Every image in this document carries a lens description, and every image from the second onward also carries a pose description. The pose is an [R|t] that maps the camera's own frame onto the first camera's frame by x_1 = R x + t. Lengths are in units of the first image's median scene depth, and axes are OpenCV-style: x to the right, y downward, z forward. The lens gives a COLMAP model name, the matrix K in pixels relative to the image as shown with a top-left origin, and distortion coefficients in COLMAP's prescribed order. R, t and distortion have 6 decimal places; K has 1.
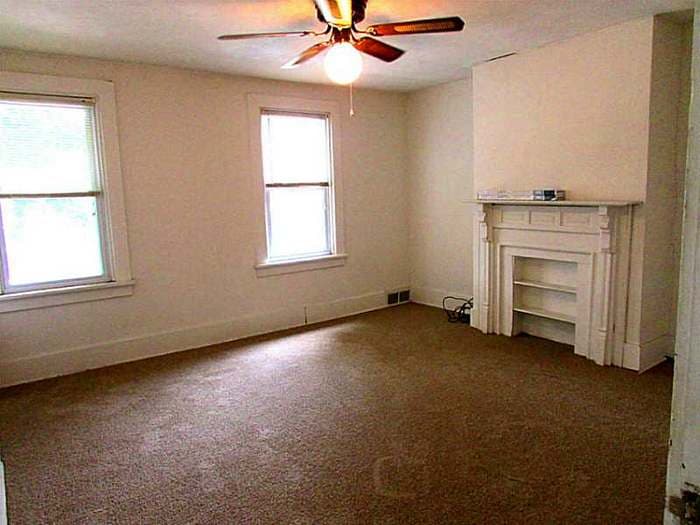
lens RADIAL K [[506.3, 0, 350.0], [0, 506.3, 262.5], [0, 0, 1]] dist [0.006360, -0.024625]
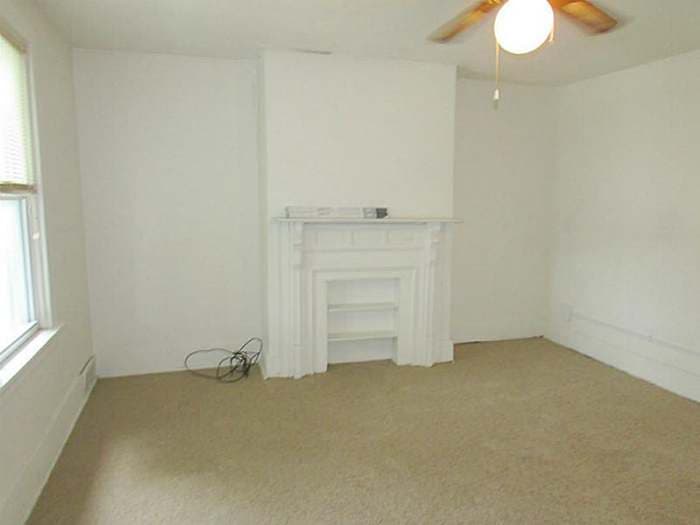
lens RADIAL K [[506.3, 0, 350.0], [0, 506.3, 262.5], [0, 0, 1]] dist [0.006360, -0.024625]
pose [[0.319037, -0.094158, 0.943054, -0.533885], [0.113559, 0.991682, 0.060596, -0.100933], [-0.940914, 0.087760, 0.327075, 0.720193]]
